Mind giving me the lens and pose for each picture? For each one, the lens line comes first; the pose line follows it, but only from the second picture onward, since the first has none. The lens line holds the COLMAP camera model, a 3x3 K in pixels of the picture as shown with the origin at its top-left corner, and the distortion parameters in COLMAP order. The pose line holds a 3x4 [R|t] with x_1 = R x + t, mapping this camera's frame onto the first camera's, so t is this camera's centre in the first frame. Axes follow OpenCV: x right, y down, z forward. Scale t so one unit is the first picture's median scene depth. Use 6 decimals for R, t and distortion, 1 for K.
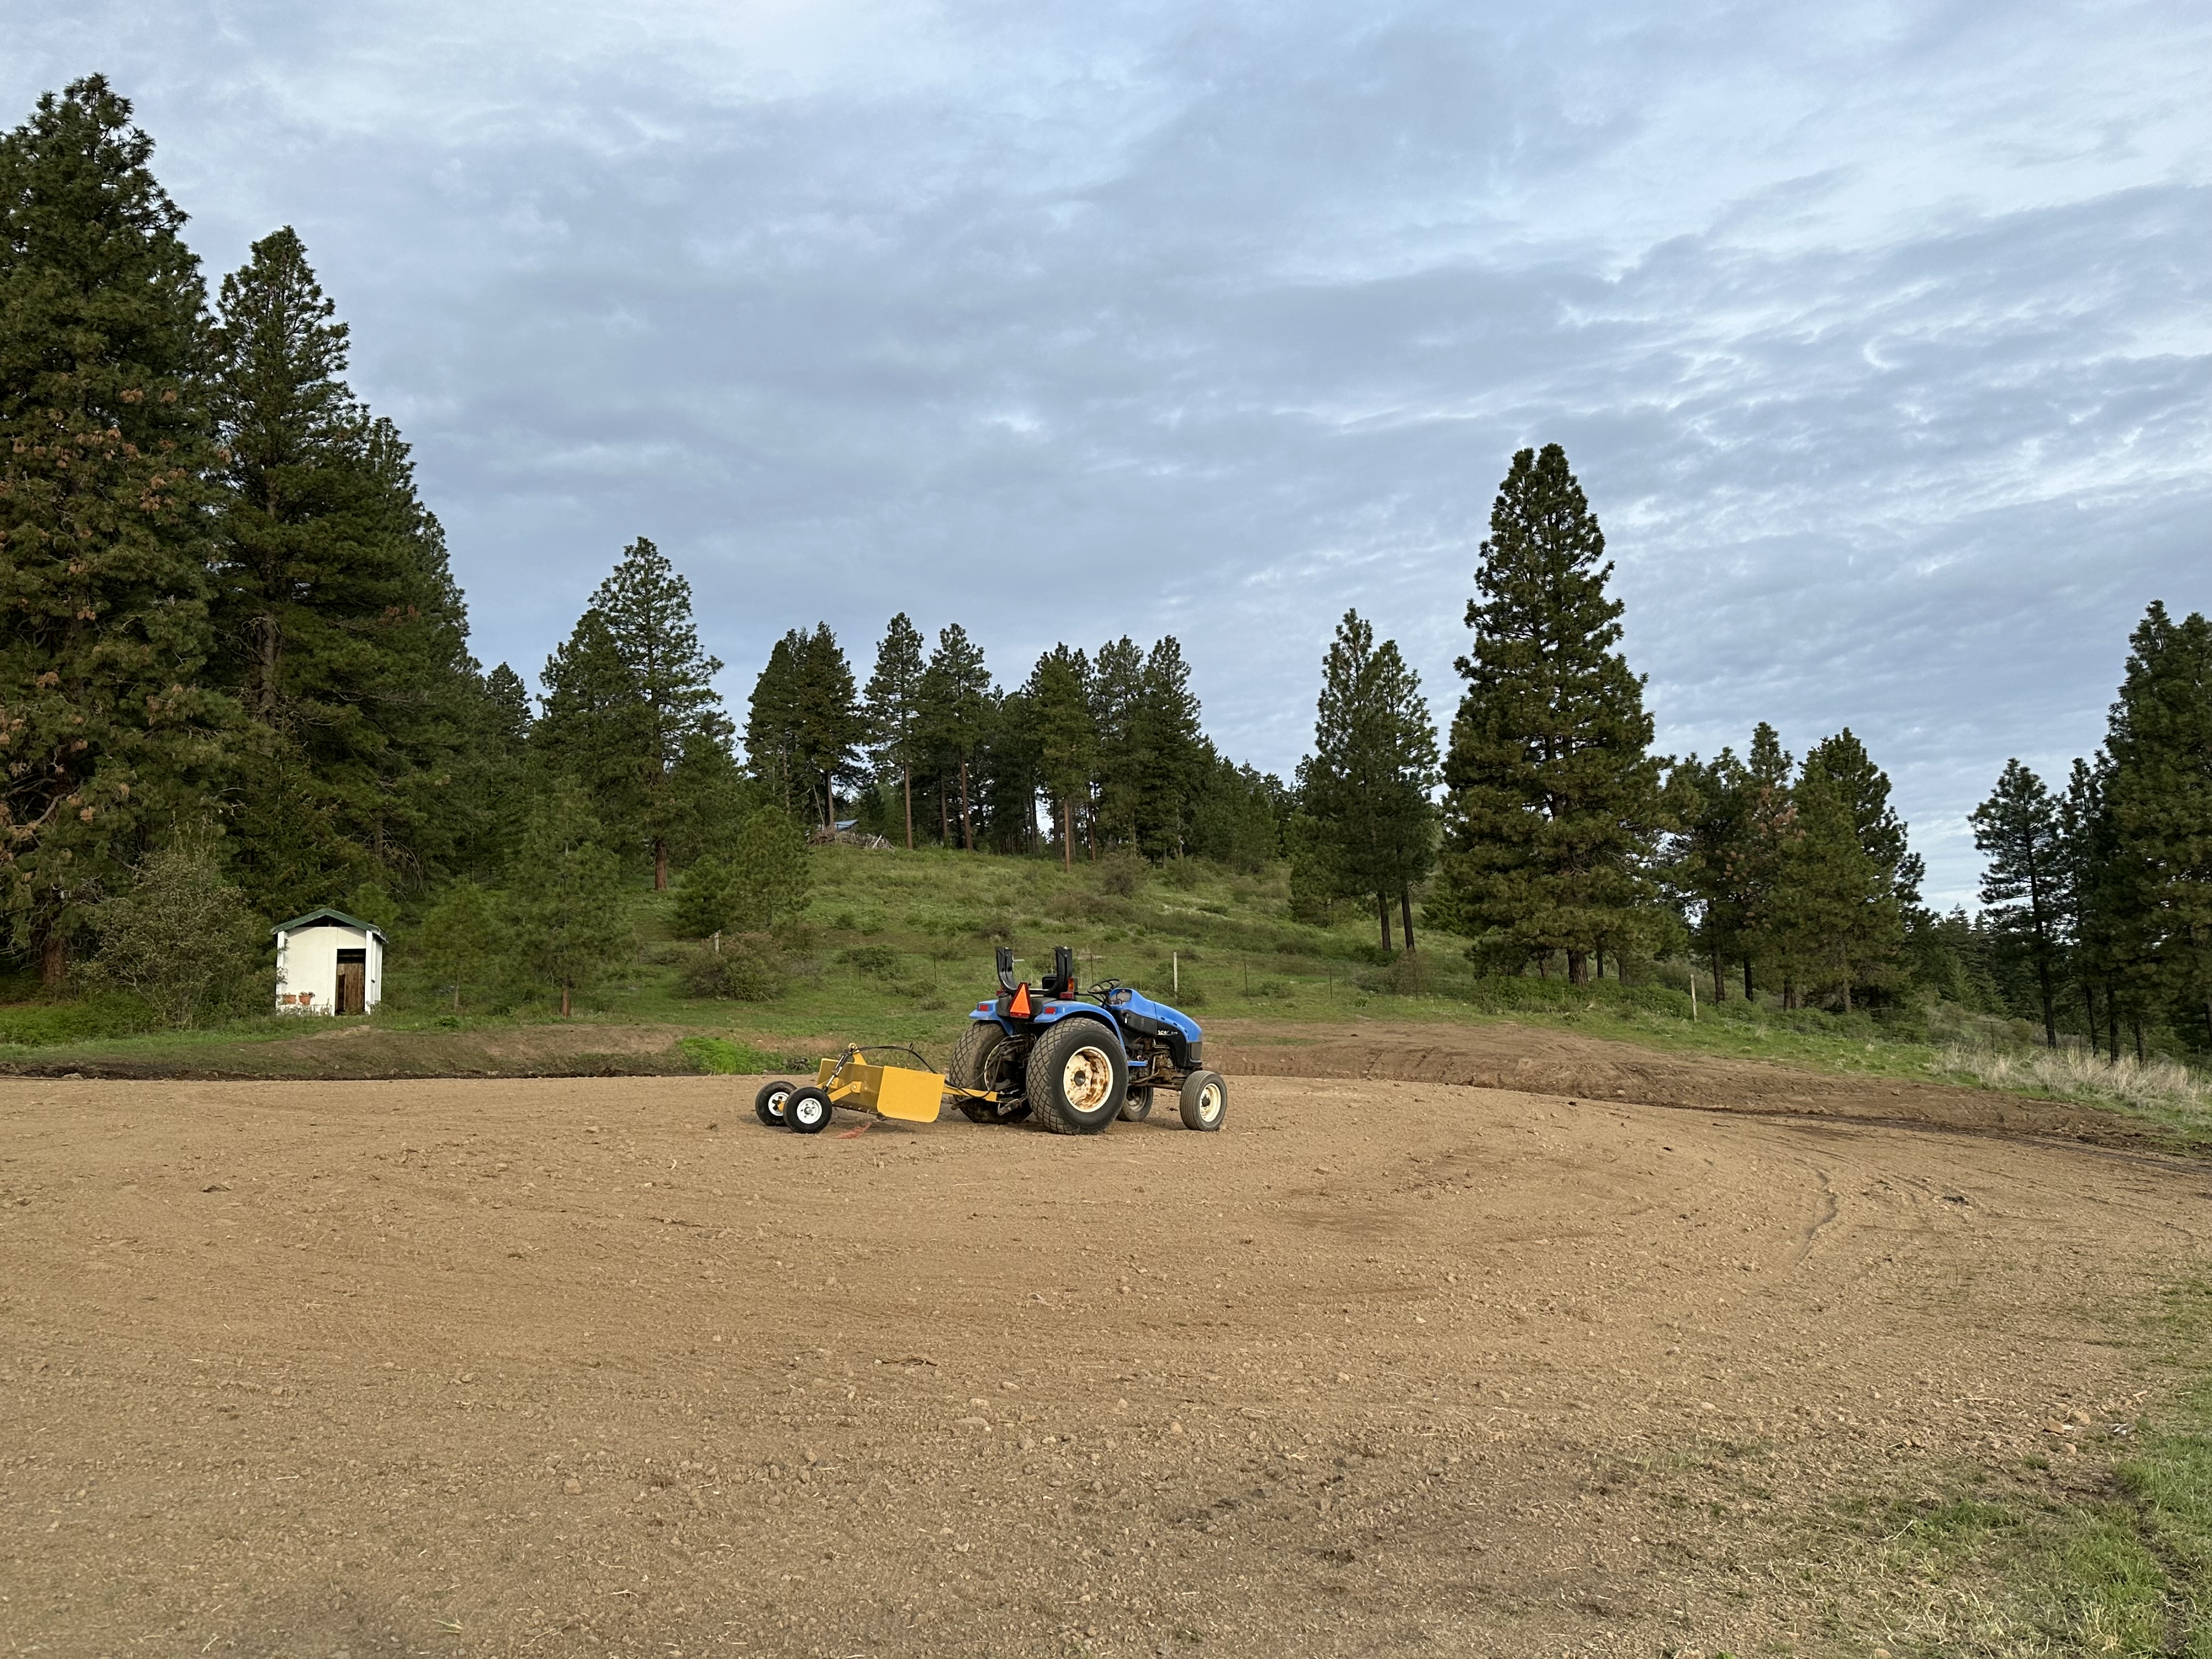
lens RADIAL K [[1714.0, 0, 1118.5], [0, 1714.0, 824.6], [0, 0, 1]] dist [0.189753, -0.394144]
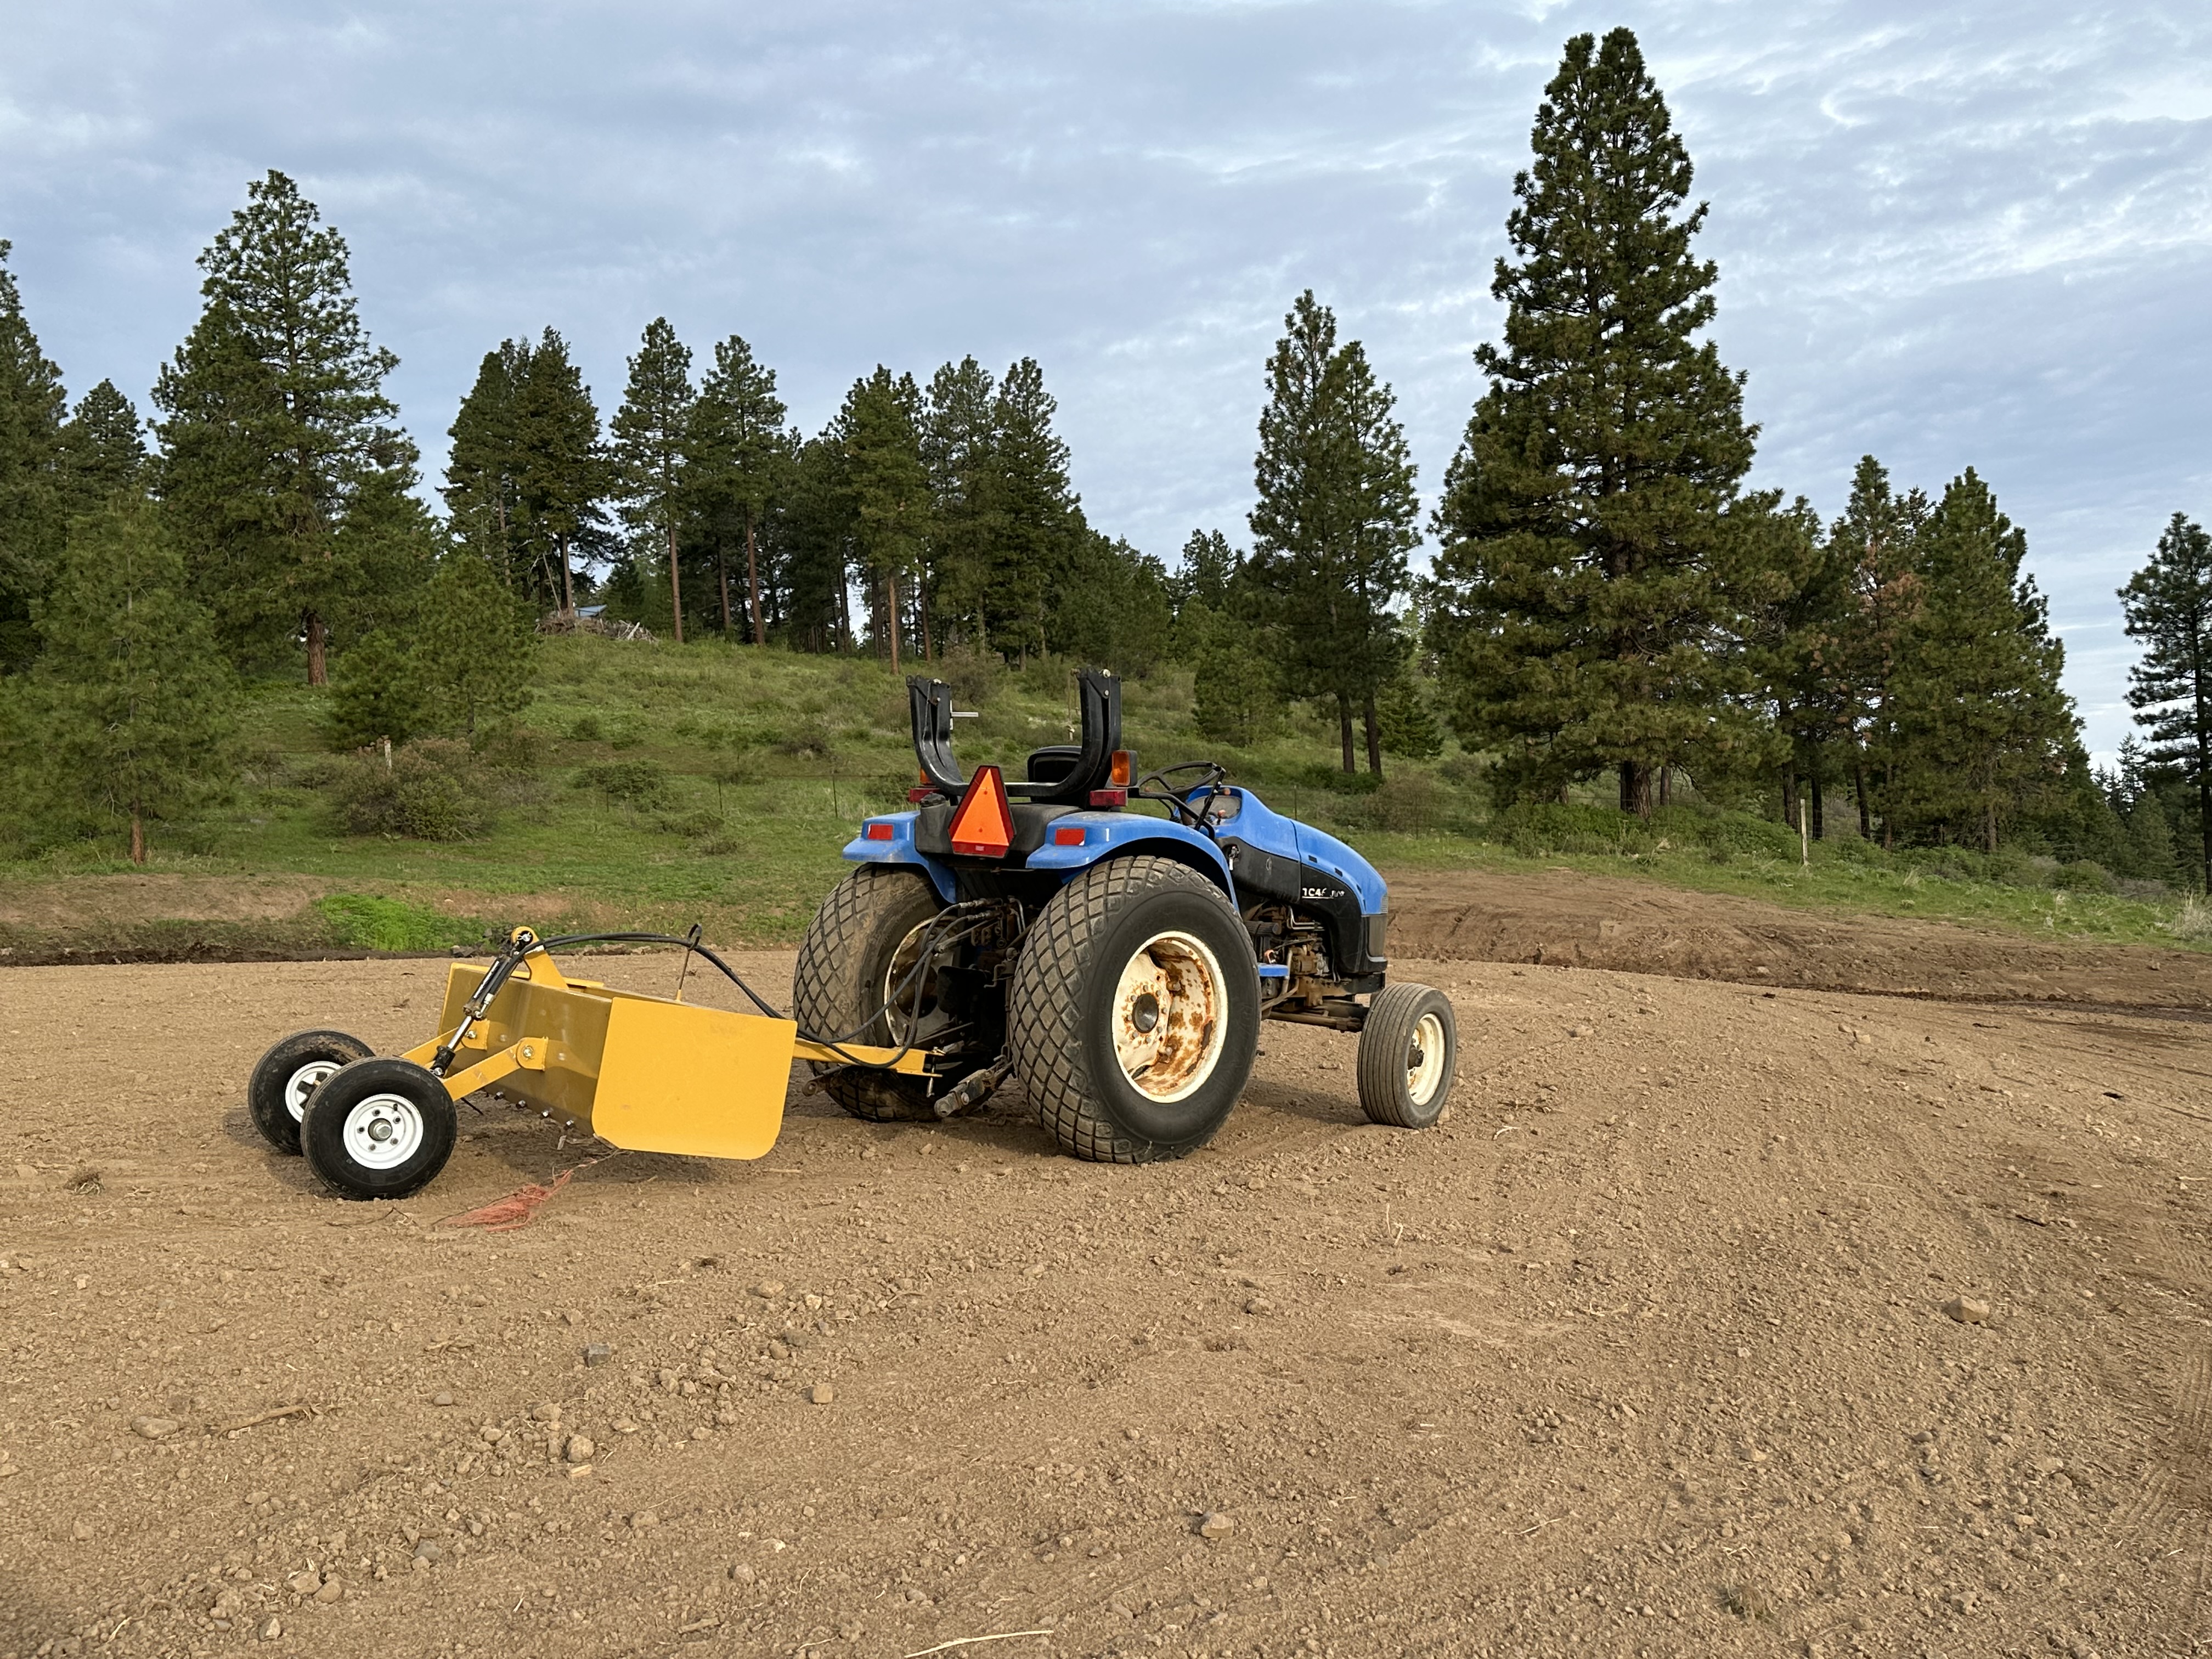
lens RADIAL K [[2050.7, 0, 1114.8], [0, 2050.7, 834.5], [0, 0, 1]] dist [0.204465, -0.419580]
pose [[0.996281, -0.001323, 0.086155, -0.020130], [-0.006927, 0.995416, 0.095385, 0.019059], [-0.085886, -0.095627, 0.991705, 0.162970]]
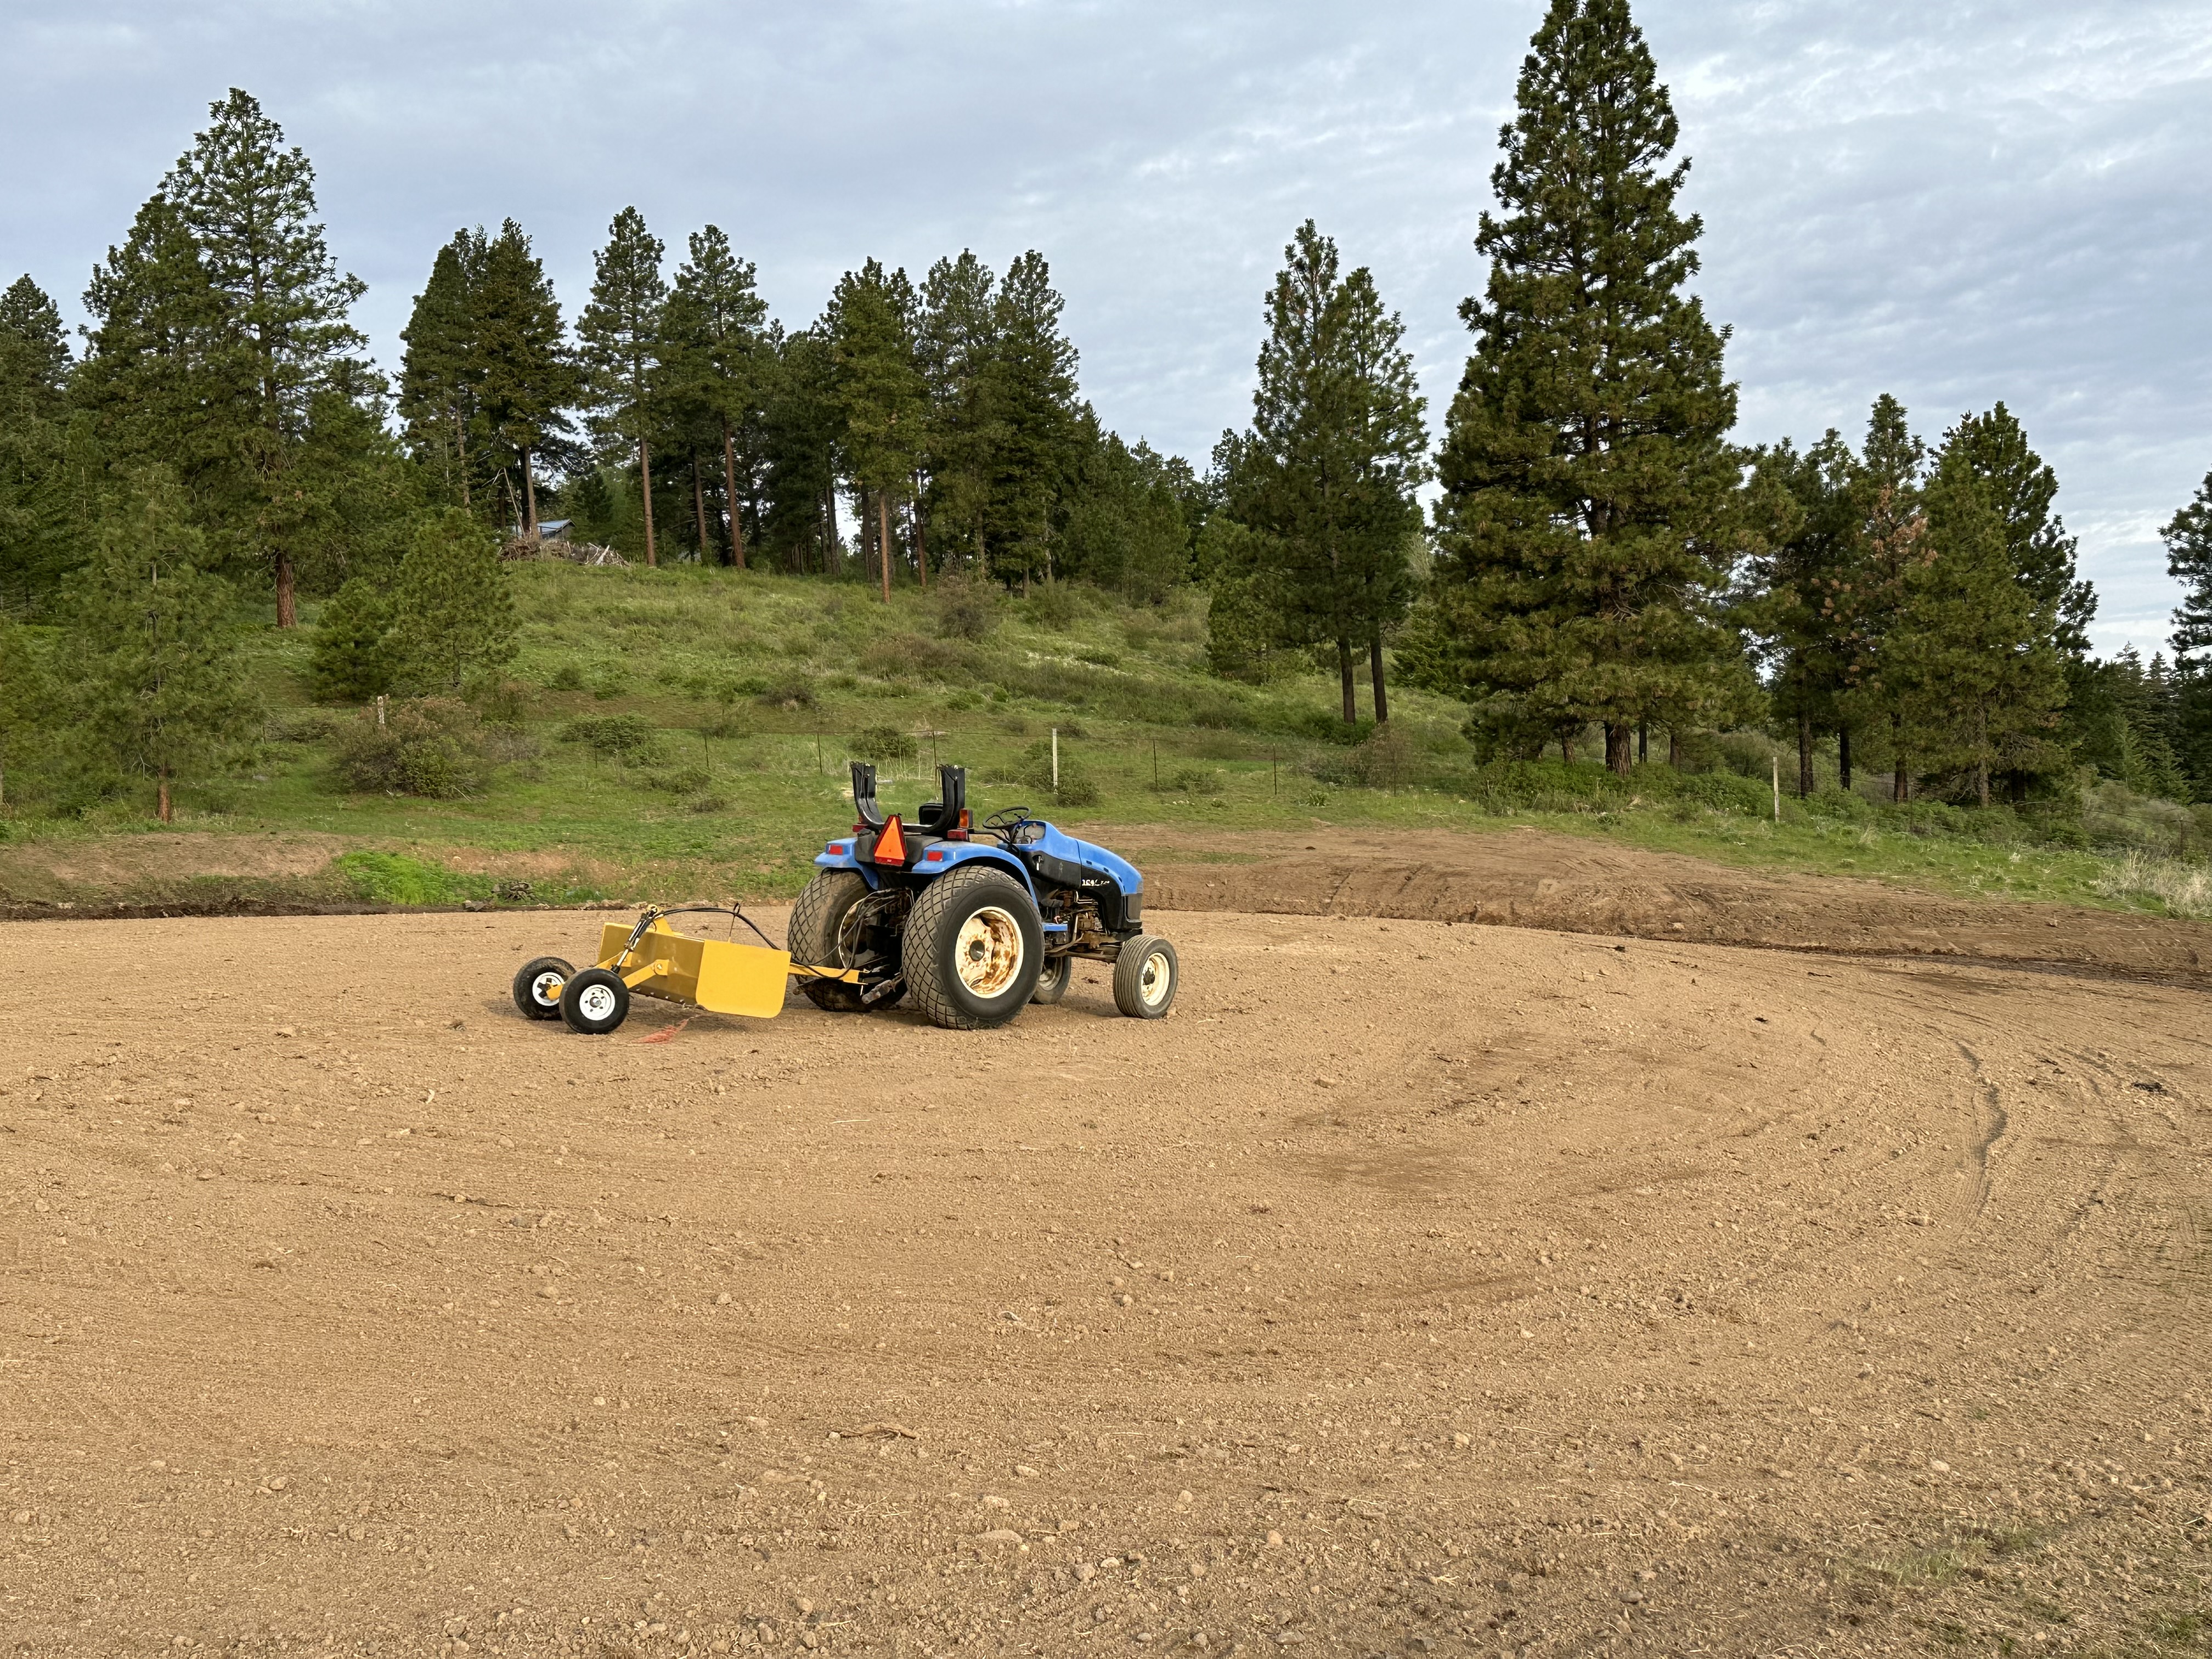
lens RADIAL K [[2463.3, 0, 1106.0], [0, 2463.3, 829.5], [0, 0, 1]] dist [0.212317, -0.477766]
pose [[0.997908, -0.002322, 0.064605, -0.010308], [-0.005652, 0.992394, 0.122970, -0.007985], [-0.064399, -0.123078, 0.990305, -0.000689]]
